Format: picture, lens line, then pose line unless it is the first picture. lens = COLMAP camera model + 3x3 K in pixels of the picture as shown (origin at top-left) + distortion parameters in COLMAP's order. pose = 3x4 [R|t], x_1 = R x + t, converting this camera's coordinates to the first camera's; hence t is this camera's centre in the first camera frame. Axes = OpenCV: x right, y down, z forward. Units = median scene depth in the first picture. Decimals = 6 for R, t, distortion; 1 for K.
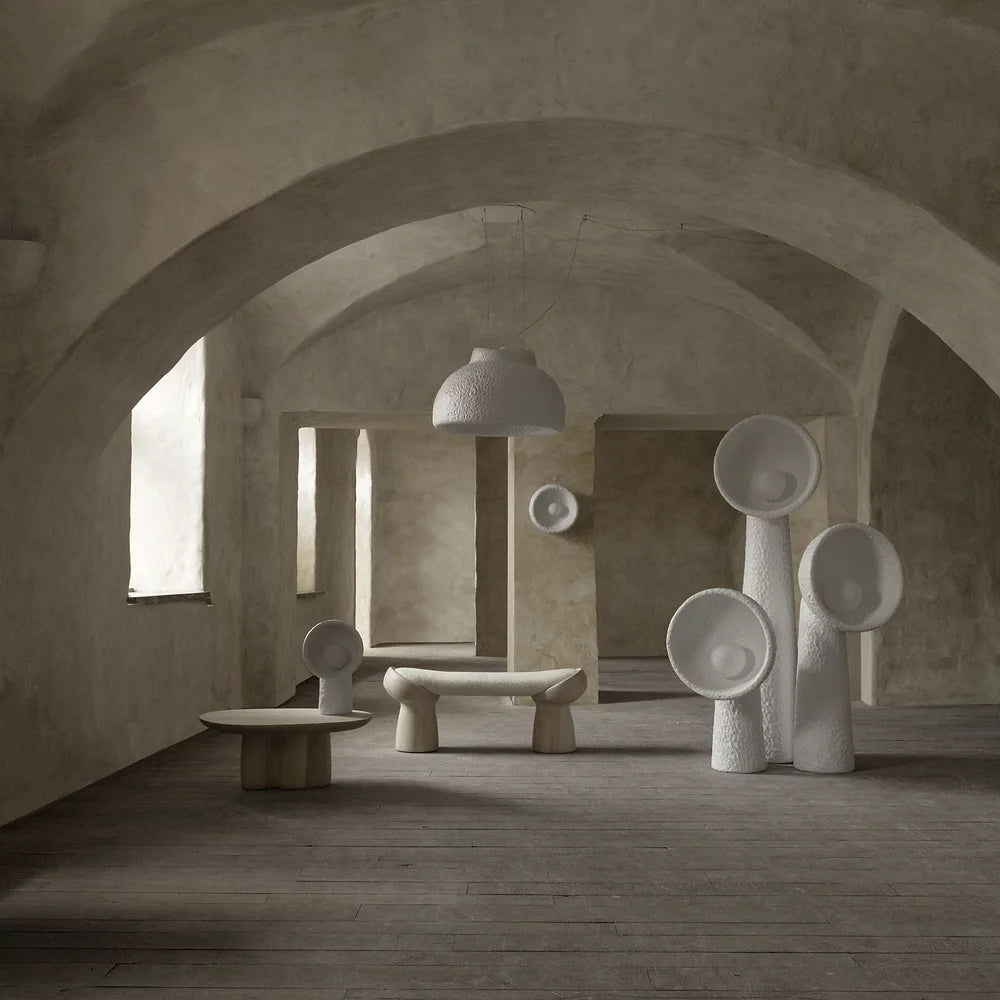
lens RADIAL K [[1246.9, 0, 500.0], [0, 1246.9, 500.0], [0, 0, 1]] dist [0.003174, 0.014243]
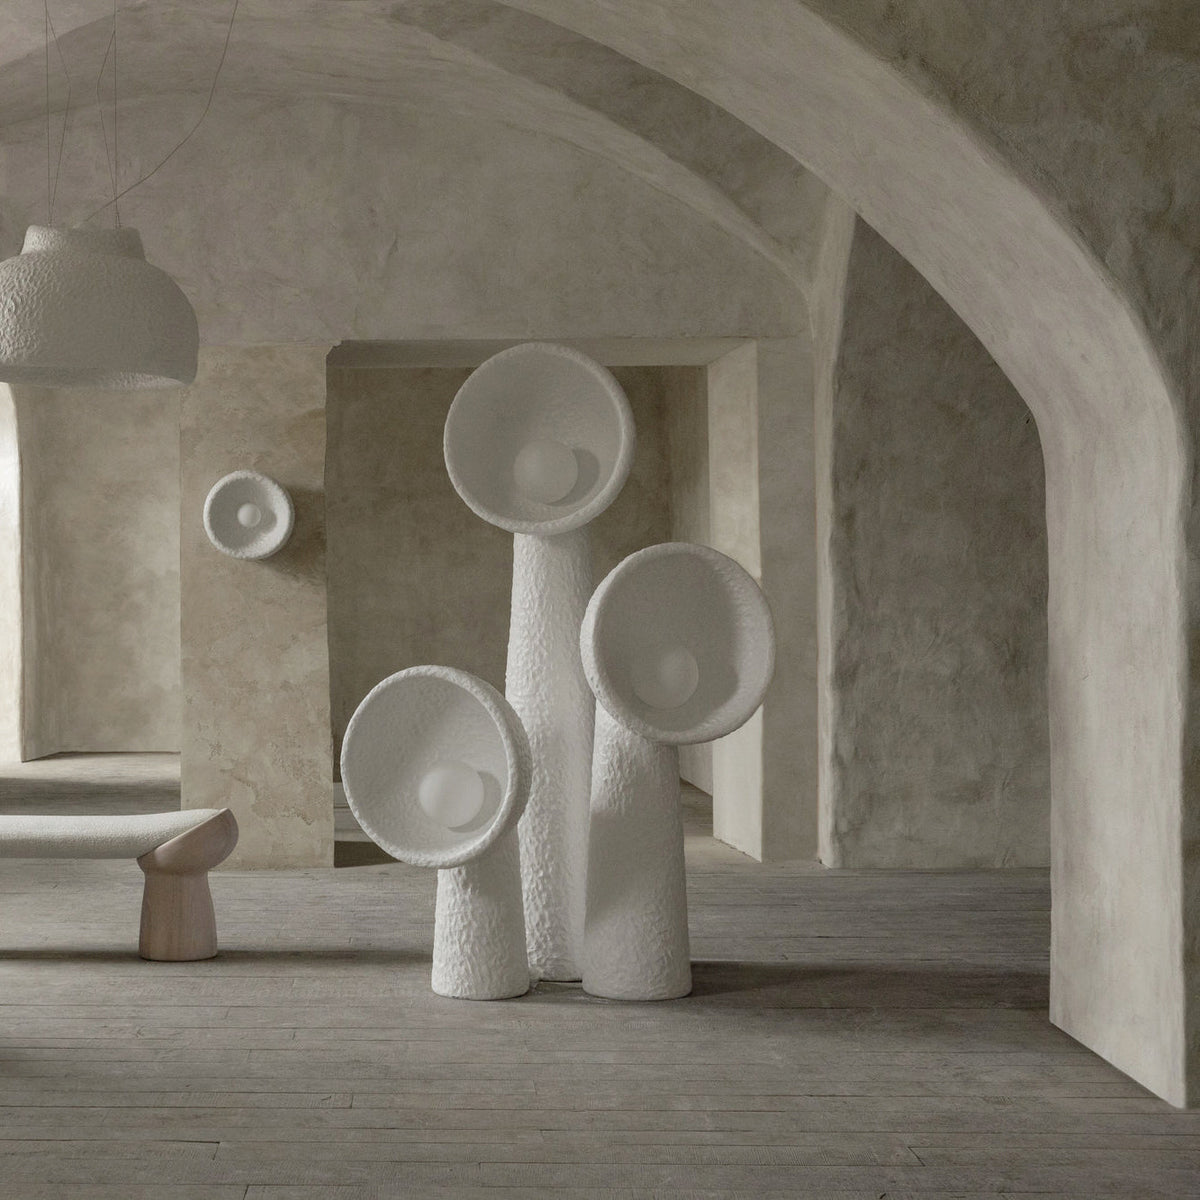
lens RADIAL K [[2215.5, 0, 600.0], [0, 2215.5, 600.0], [0, 0, 1]] dist [0.007054, 0.070083]
pose [[0.998359, -0.007071, -0.056818, 0.264120], [0.010461, 0.998169, 0.059581, -0.012800], [0.056293, -0.060077, 0.996605, 0.033930]]
